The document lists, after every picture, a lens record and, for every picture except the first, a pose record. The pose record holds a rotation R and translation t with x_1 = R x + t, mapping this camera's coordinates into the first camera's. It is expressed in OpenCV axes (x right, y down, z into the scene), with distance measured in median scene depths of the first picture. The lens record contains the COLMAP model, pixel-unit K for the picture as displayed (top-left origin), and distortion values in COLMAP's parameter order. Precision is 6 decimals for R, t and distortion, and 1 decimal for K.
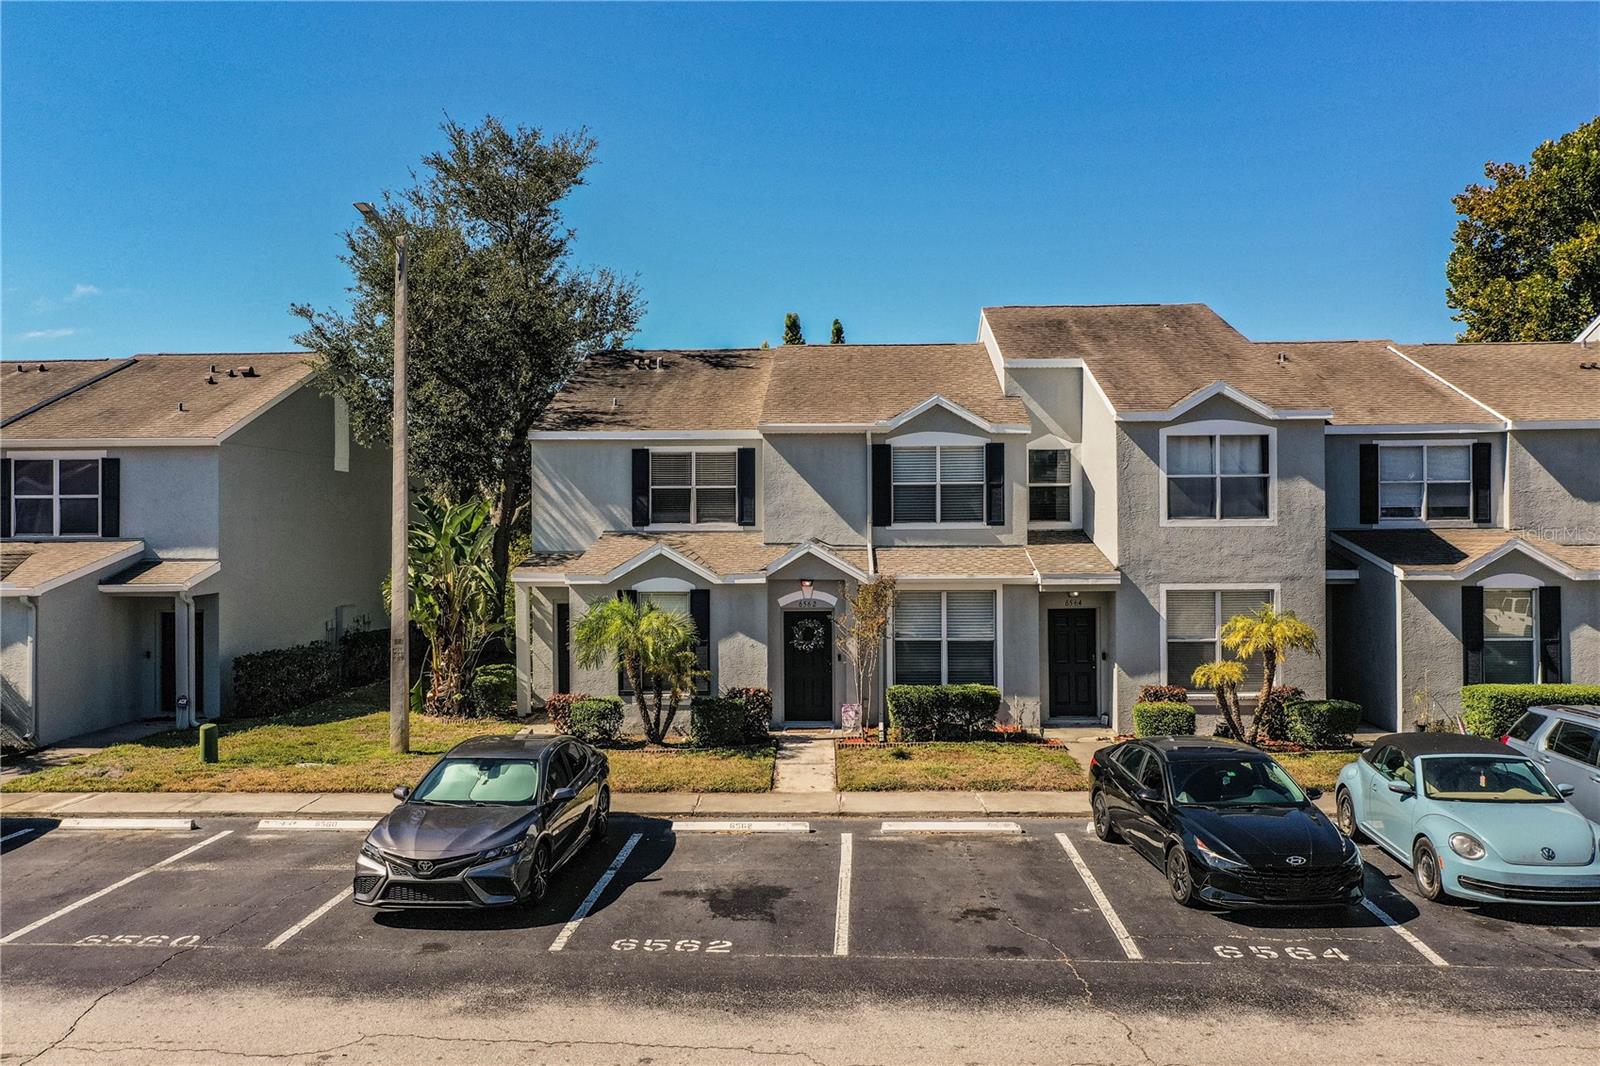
lens RADIAL K [[1256.9, 0, 800.0], [0, 1256.9, 533.0], [0, 0, 1]] dist [0.007535, -0.001738]
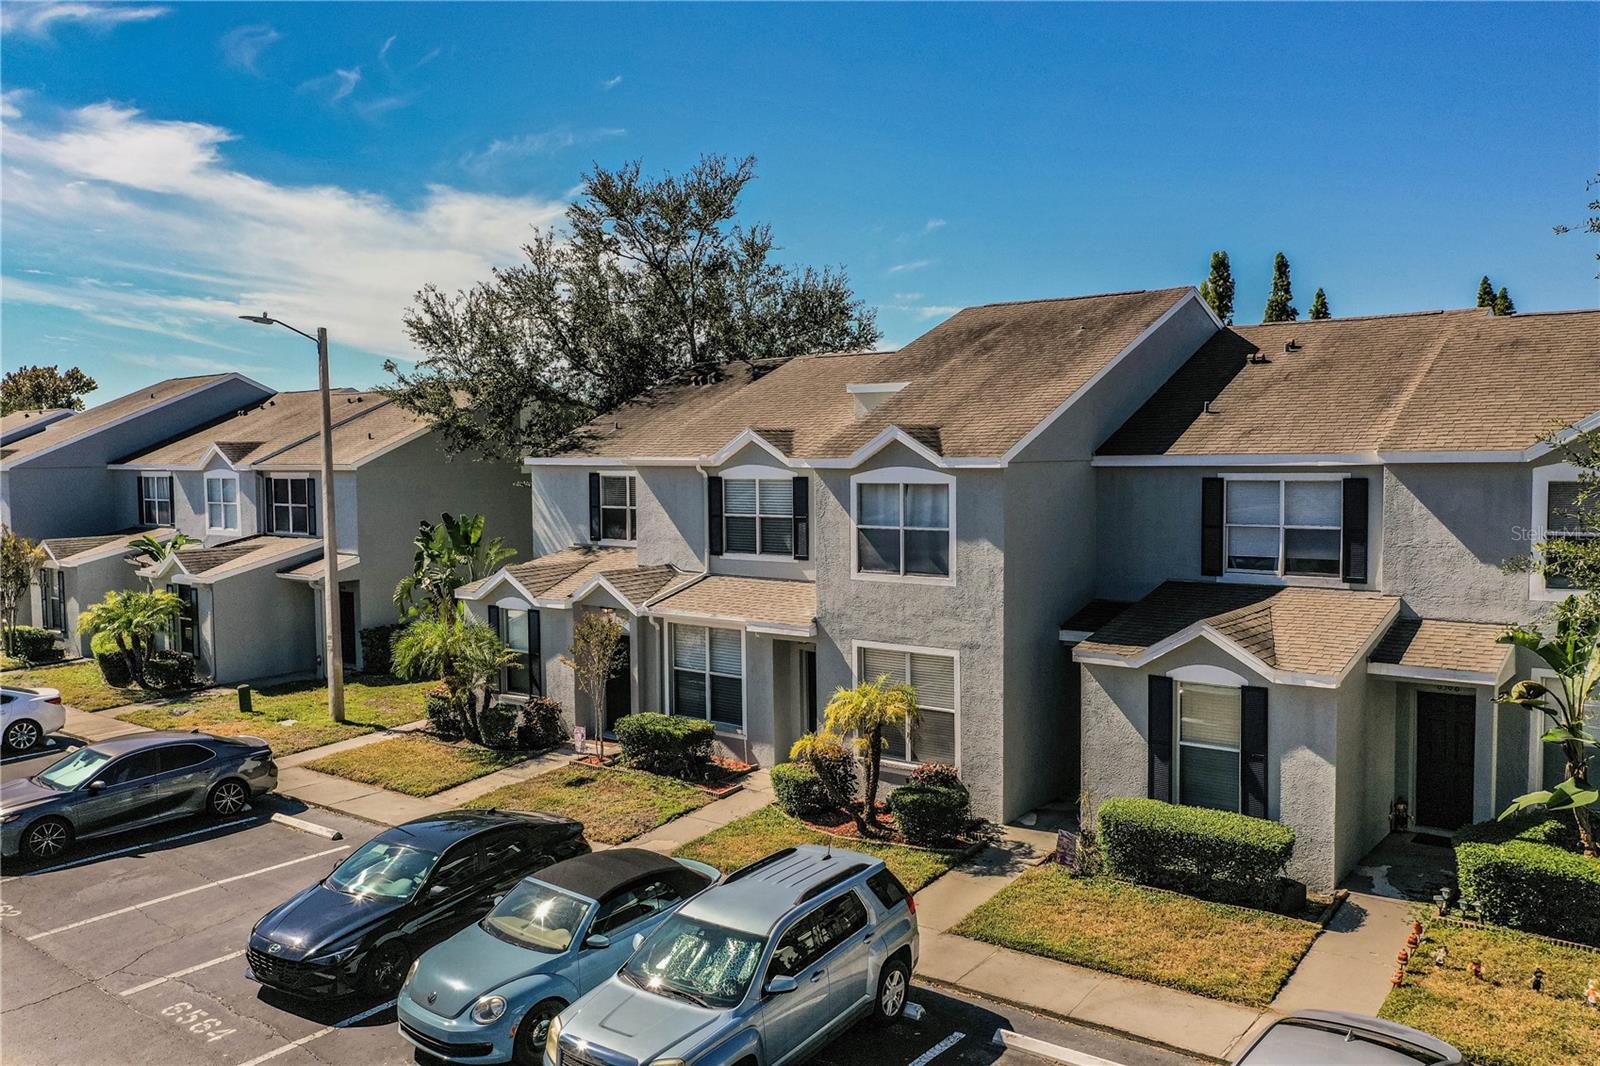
lens RADIAL K [[1264.7, 0, 800.0], [0, 1264.7, 533.0], [0, 0, 1]] dist [0.003377, -0.000780]
pose [[0.811596, 0.035248, -0.583155, 0.809957], [0.008235, 0.997389, 0.071747, -0.108701], [0.584162, -0.063032, 0.809186, 0.212582]]
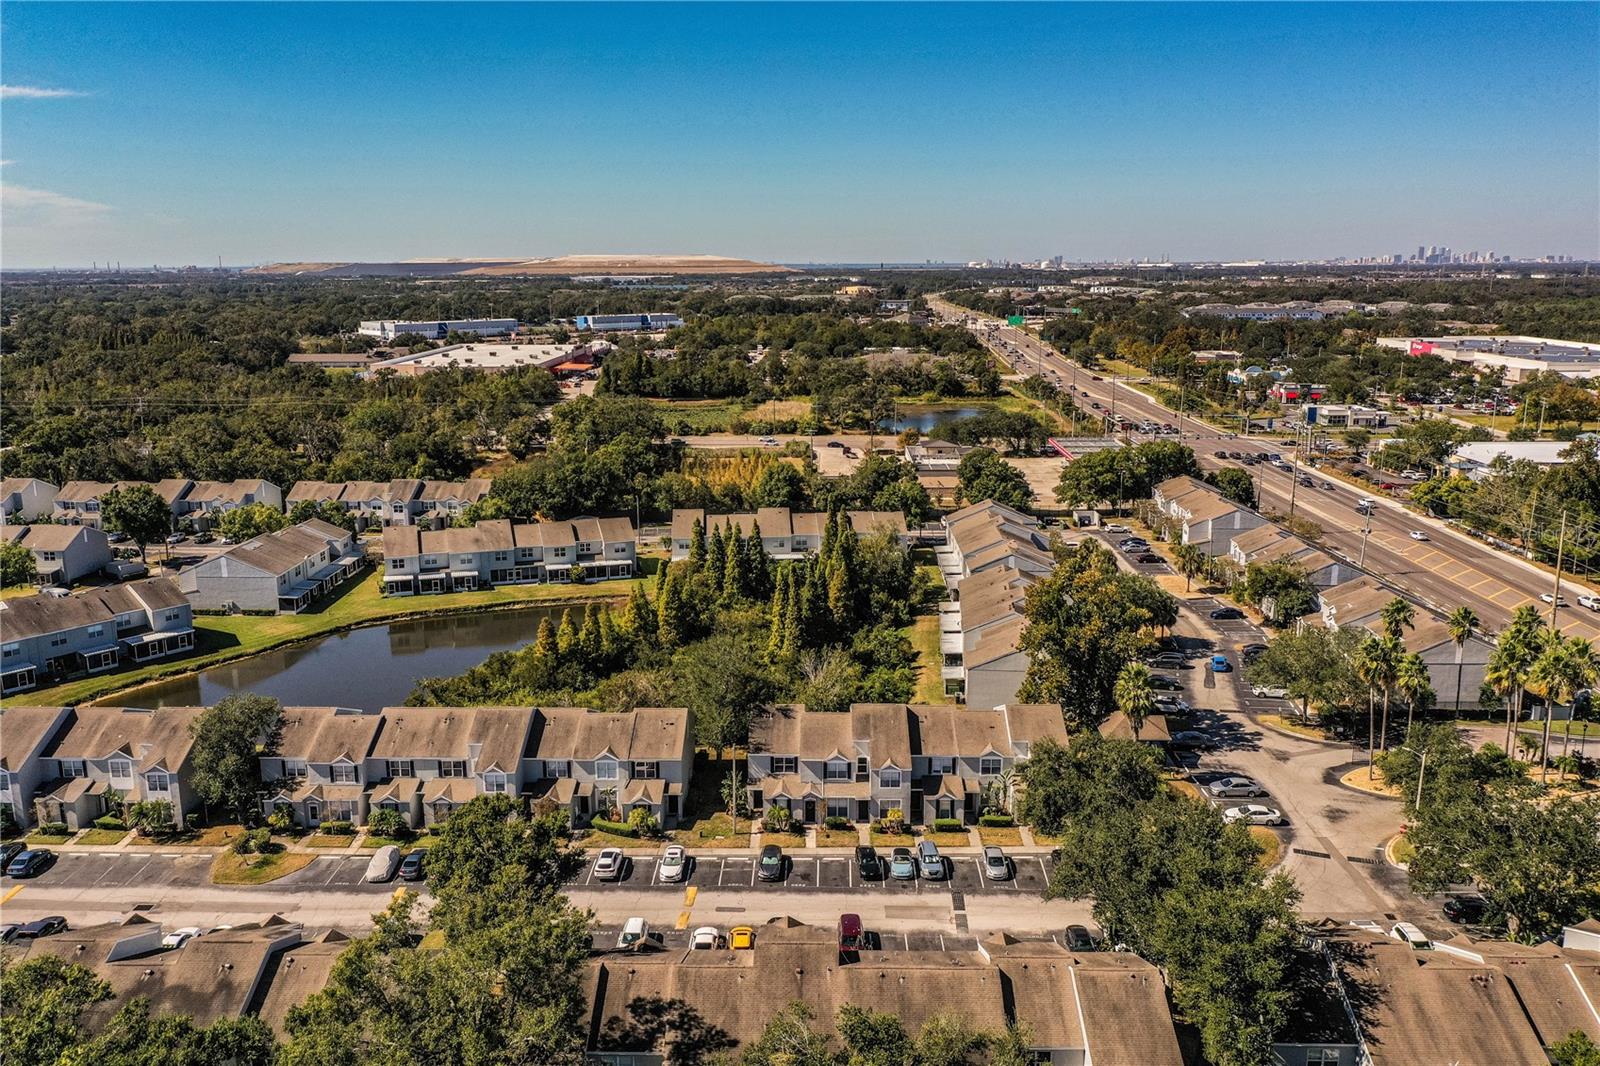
lens RADIAL K [[1258.0, 0, 800.0], [0, 1258.0, 533.0], [0, 0, 1]] dist [0.001296, 0.000072]
pose [[0.999634, -0.003472, 0.026840, -0.171780], [-0.002402, 0.976442, 0.215767, -2.144738], [-0.026957, -0.215752, 0.976076, -3.804856]]
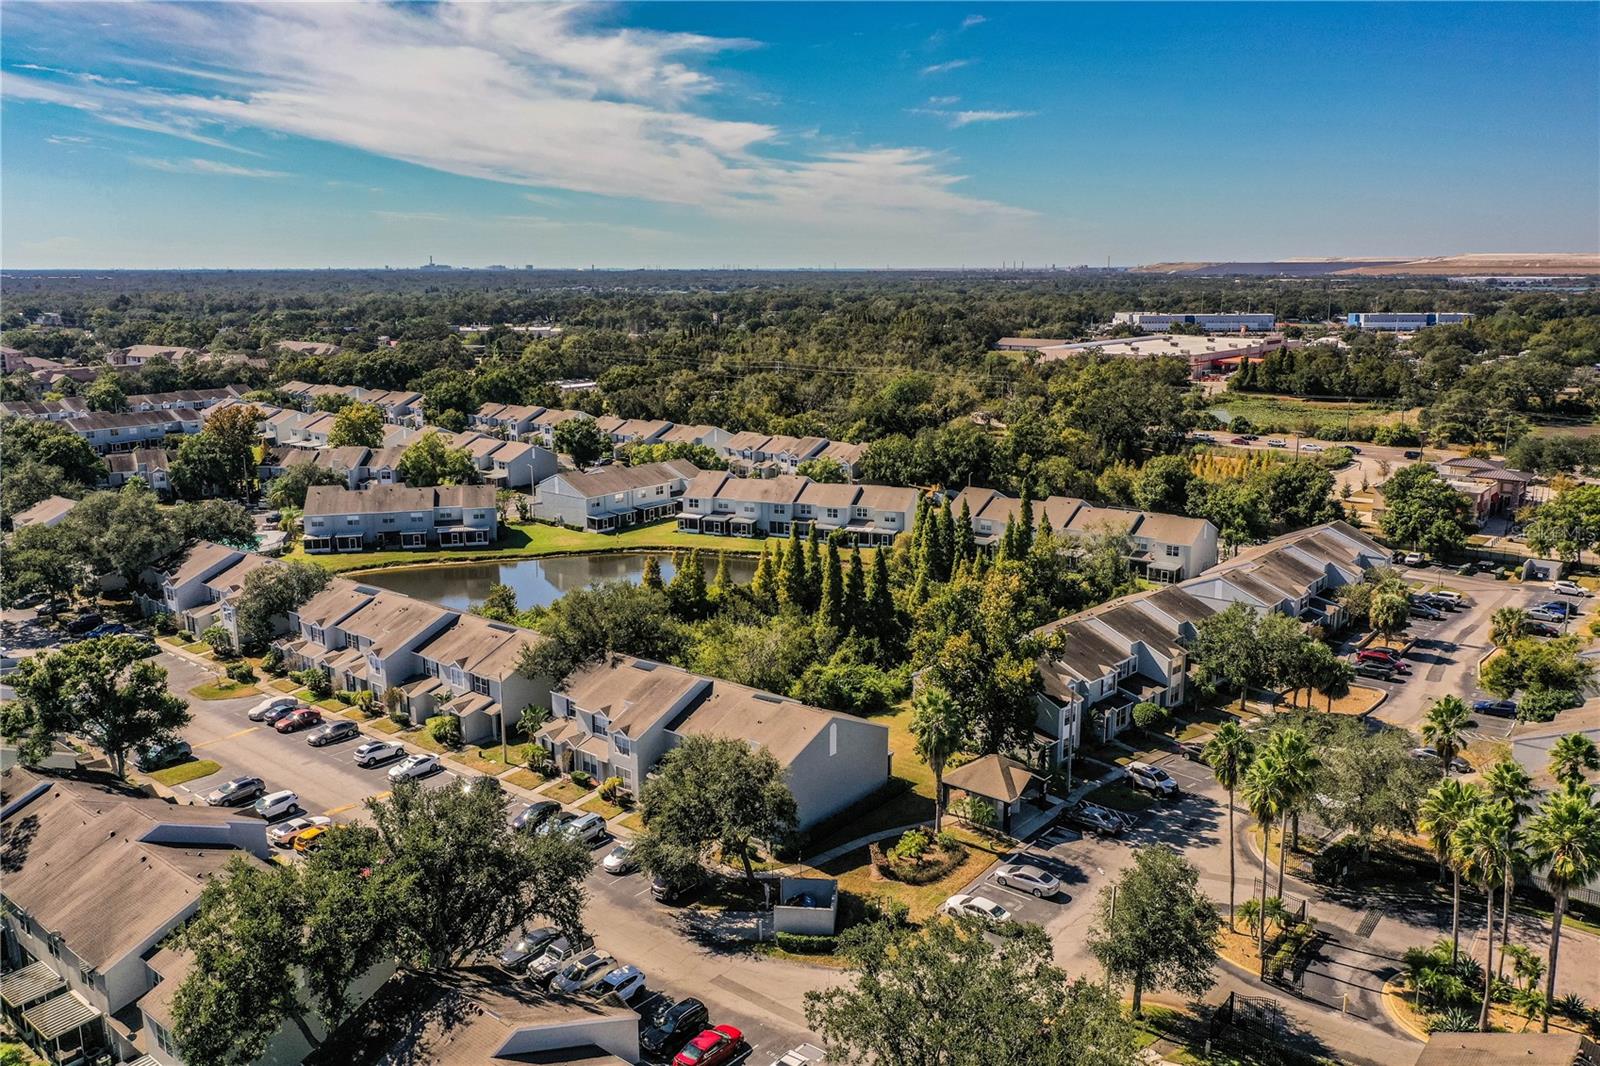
lens RADIAL K [[1258.0, 0, 800.0], [0, 1258.0, 533.0], [0, 0, 1]] dist [0.001296, 0.000072]
pose [[0.798857, 0.129803, -0.587349, 3.573794], [-0.000127, 0.976476, 0.215627, -1.866189], [0.601521, -0.172181, 0.780081, -2.180835]]
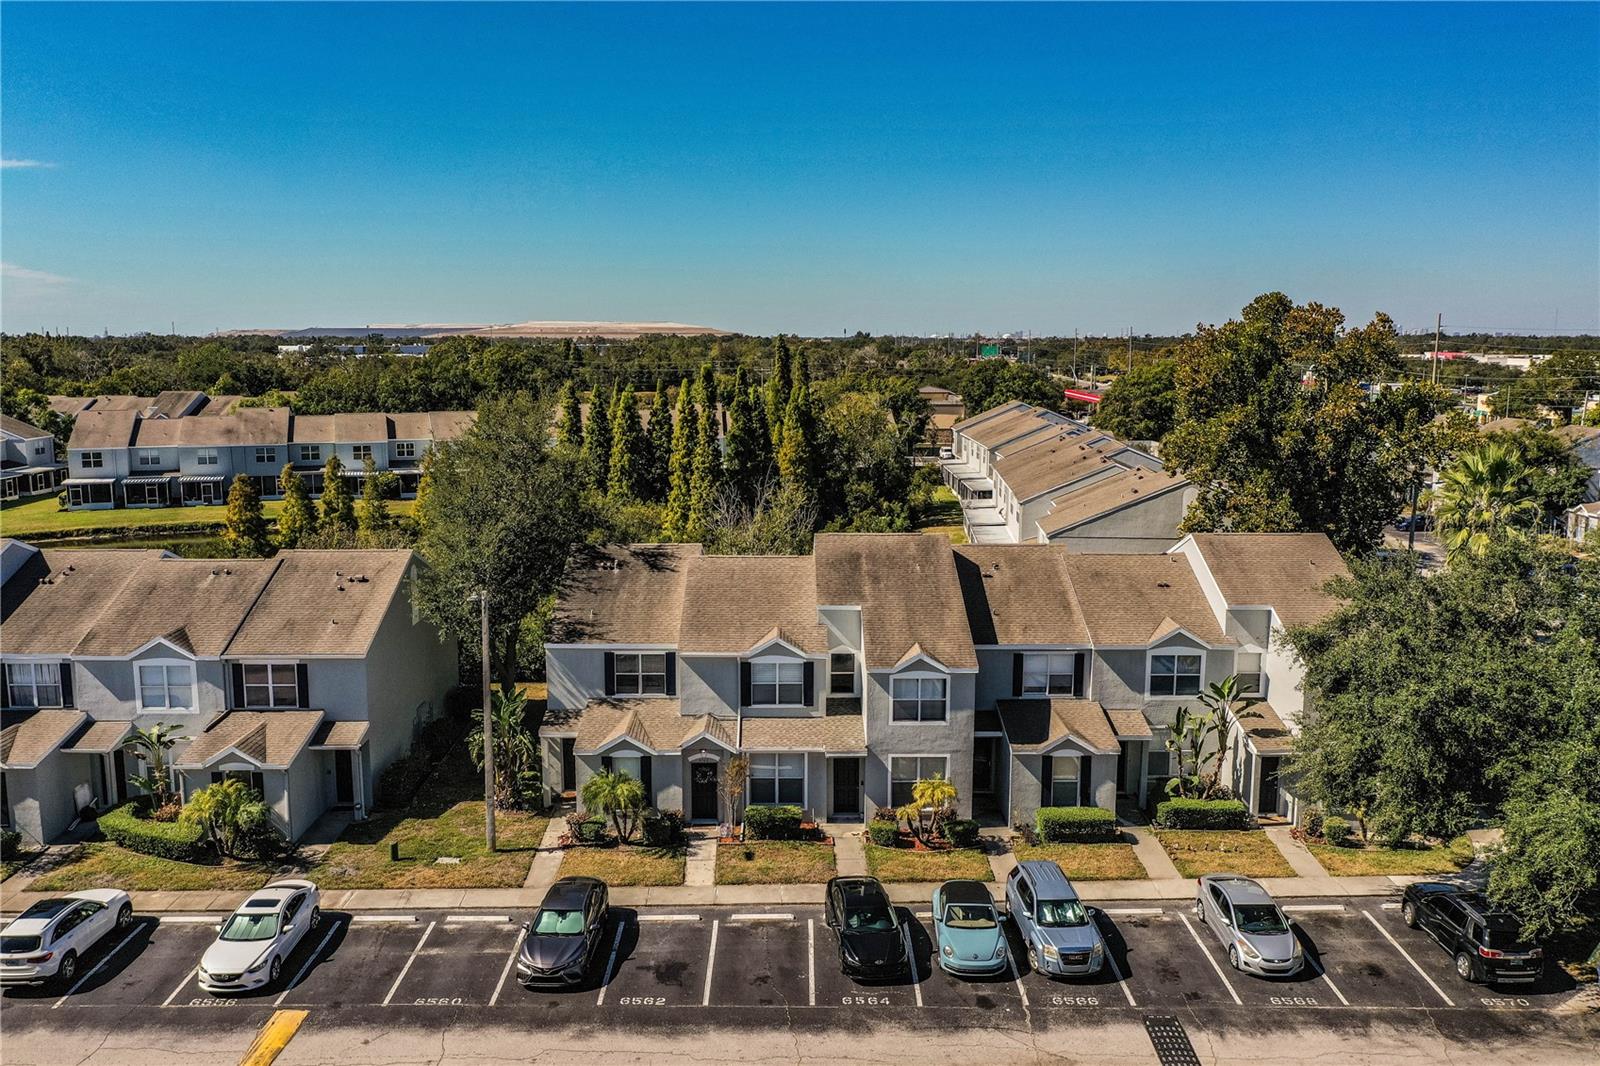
lens RADIAL K [[1258.0, 0, 800.0], [0, 1258.0, 533.0], [0, 0, 1]] dist [0.001296, 0.000072]
pose [[0.998417, -0.000884, 0.056238, 0.045468], [-0.007986, 0.987518, 0.157305, -0.592459], [-0.055675, -0.157505, 0.985947, -0.824612]]
